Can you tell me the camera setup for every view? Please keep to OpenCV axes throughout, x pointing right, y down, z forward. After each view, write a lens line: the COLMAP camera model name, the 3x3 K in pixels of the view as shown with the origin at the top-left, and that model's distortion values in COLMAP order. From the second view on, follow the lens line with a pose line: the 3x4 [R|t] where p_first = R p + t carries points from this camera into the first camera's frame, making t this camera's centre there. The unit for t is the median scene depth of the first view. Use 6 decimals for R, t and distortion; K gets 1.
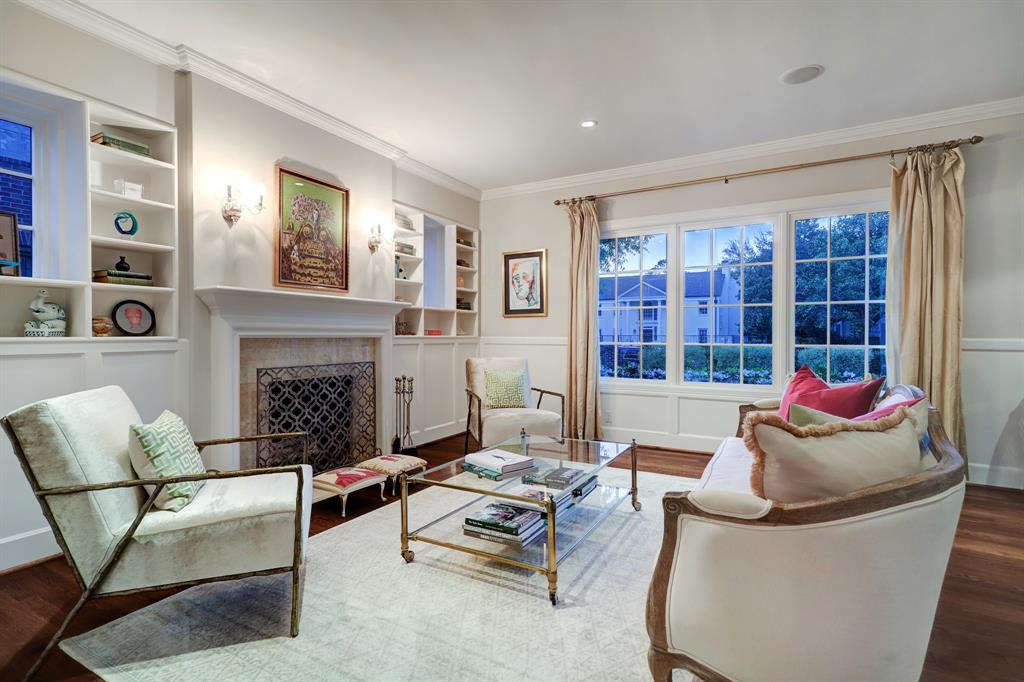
lens RADIAL K [[491.2, 0, 514.5], [0, 491.2, 347.0], [0, 0, 1]] dist [0.002613, 0.000476]
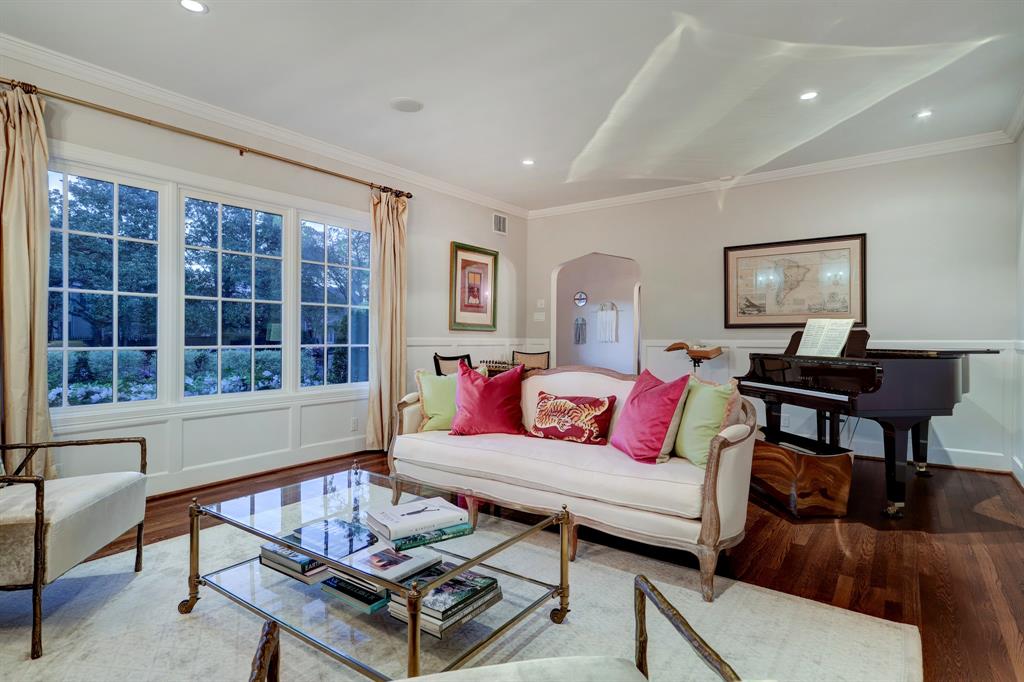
lens RADIAL K [[538.8, 0, 511.6], [0, 538.8, 332.8], [0, 0, 1]] dist [0.031830, 0.000254]
pose [[0.117884, 0.001931, 0.993025, -0.398814], [0.015386, 0.999875, -0.003771, -0.015418], [-0.992908, 0.015723, 0.117840, 0.387892]]
